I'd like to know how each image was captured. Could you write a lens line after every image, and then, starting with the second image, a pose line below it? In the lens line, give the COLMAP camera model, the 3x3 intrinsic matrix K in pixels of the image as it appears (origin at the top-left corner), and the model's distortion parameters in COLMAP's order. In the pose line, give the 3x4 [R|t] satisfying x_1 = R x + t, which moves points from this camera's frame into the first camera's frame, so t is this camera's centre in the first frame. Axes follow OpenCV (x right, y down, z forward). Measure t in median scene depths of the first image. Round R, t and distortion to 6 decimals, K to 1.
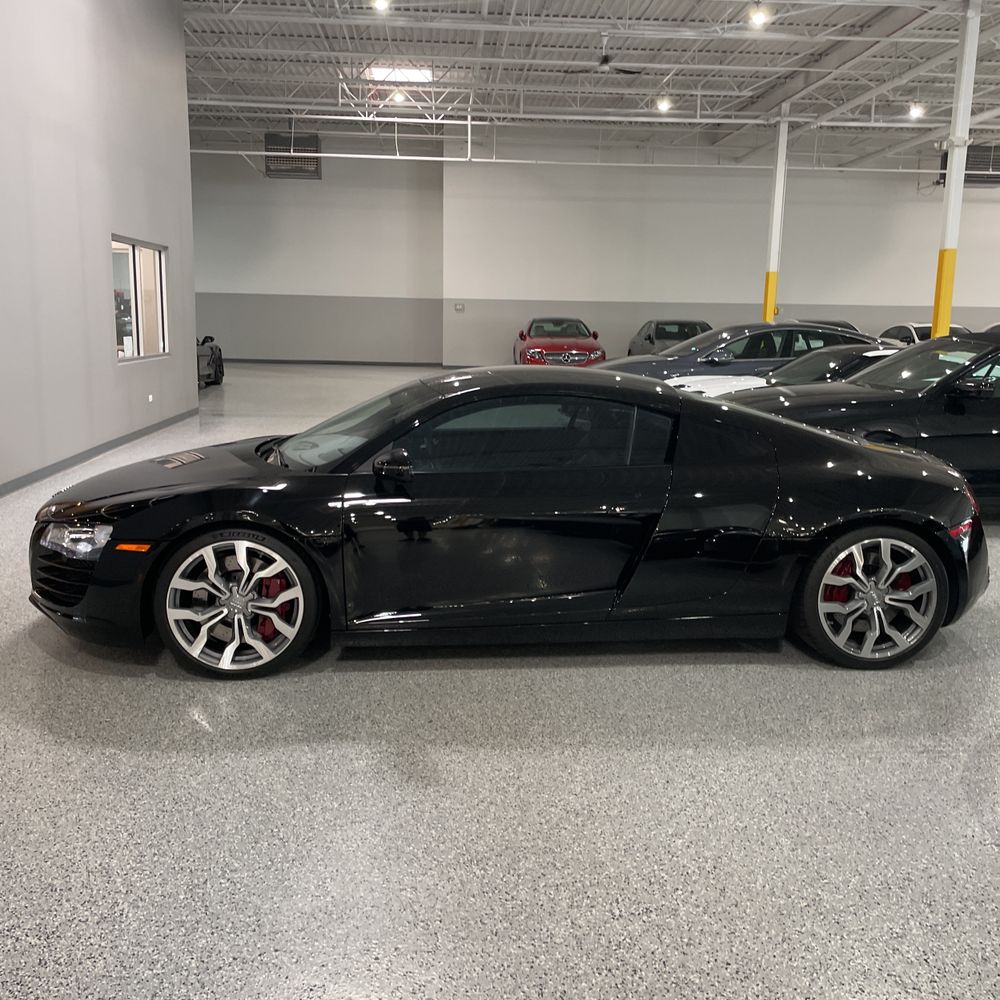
lens RADIAL K [[1015.7, 0, 513.1], [0, 1015.7, 490.7], [0, 0, 1]] dist [0.096389, -0.137984]
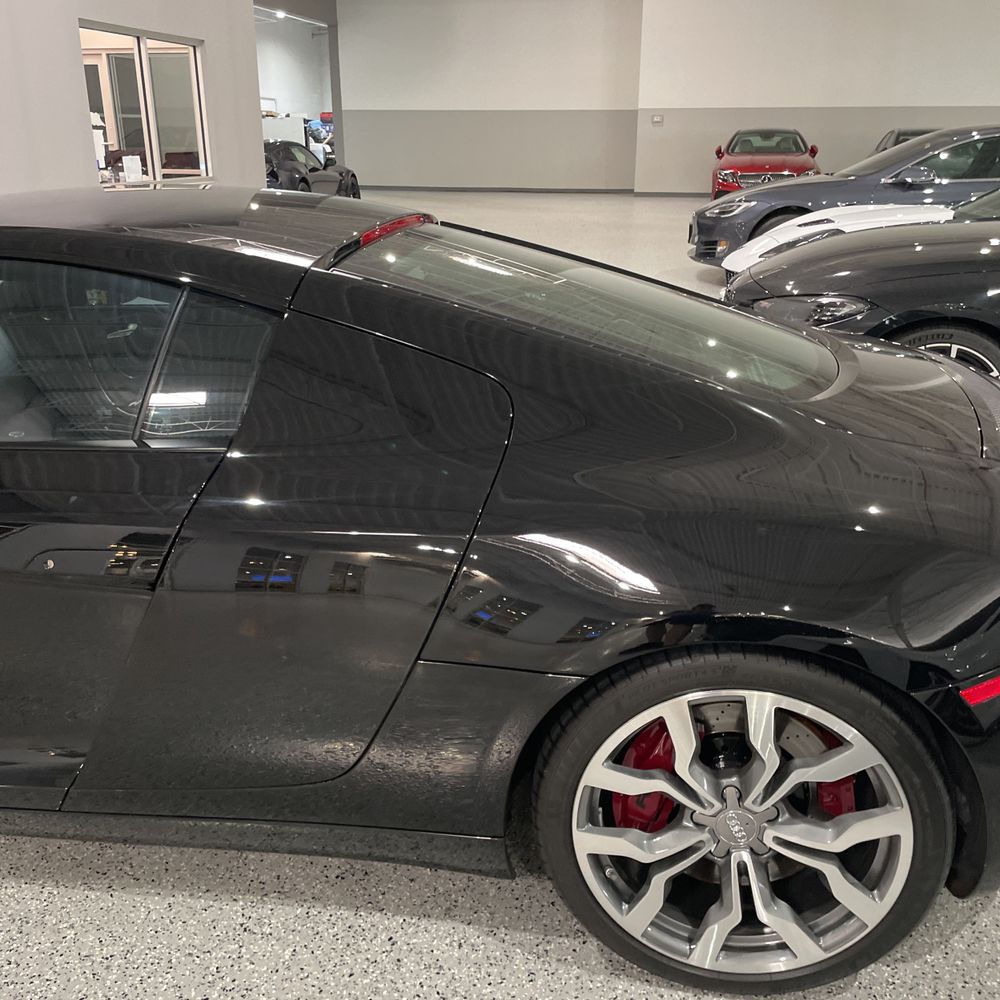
lens RADIAL K [[1022.5, 0, 500.0], [0, 1022.5, 500.0], [0, 0, 1]] dist [0.083062, -0.117215]
pose [[0.964687, 0.072097, -0.253338, 0.075641], [-0.028958, 0.985009, 0.170053, -0.015798], [0.261801, -0.156712, 0.952314, 0.136124]]
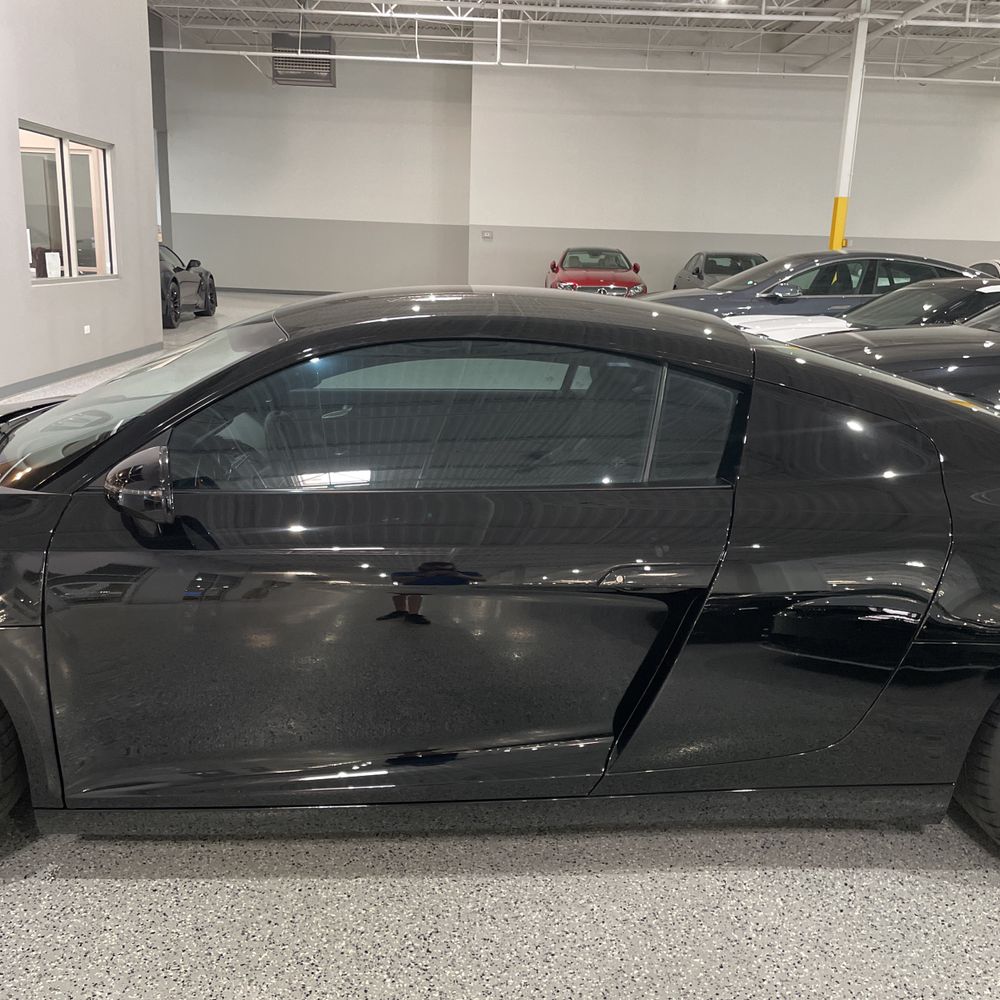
lens RADIAL K [[1015.7, 0, 513.1], [0, 1015.7, 490.7], [0, 0, 1]] dist [0.096389, -0.137984]
pose [[0.998917, 0.025442, -0.038948, 0.014216], [-0.023078, 0.997932, 0.060001, -0.010630], [0.040394, -0.059037, 0.997438, 0.104068]]
